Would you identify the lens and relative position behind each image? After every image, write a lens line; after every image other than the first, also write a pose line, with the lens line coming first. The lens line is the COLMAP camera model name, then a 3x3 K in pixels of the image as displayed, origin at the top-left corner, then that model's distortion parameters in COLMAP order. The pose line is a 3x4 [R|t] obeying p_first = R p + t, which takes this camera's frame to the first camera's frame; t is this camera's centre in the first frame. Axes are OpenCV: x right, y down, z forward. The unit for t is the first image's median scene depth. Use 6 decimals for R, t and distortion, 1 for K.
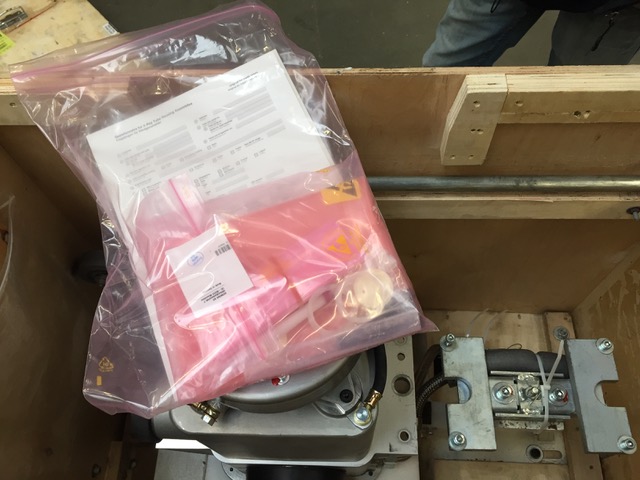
lens RADIAL K [[573.5, 0, 320.0], [0, 573.5, 240.0], [0, 0, 1]] dist [0.141885, -0.200366]
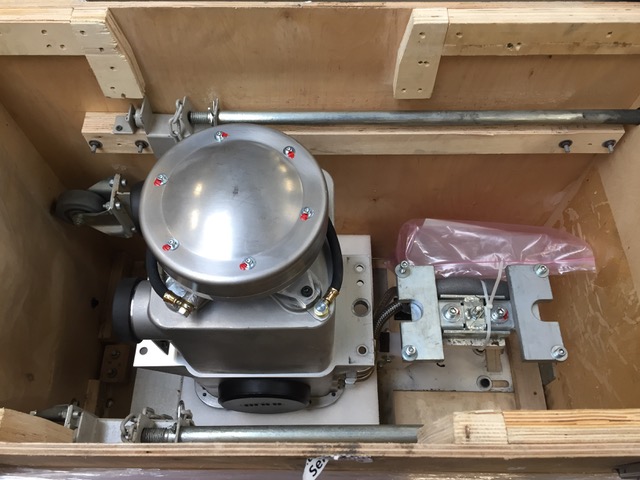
lens RADIAL K [[573.5, 0, 320.0], [0, 573.5, 240.0], [0, 0, 1]] dist [0.141885, -0.200366]
pose [[0.998879, -0.004496, 0.047127, 0.013753], [0.004116, 0.999958, 0.008176, 0.118307], [-0.047162, -0.007973, 0.998855, -0.091523]]
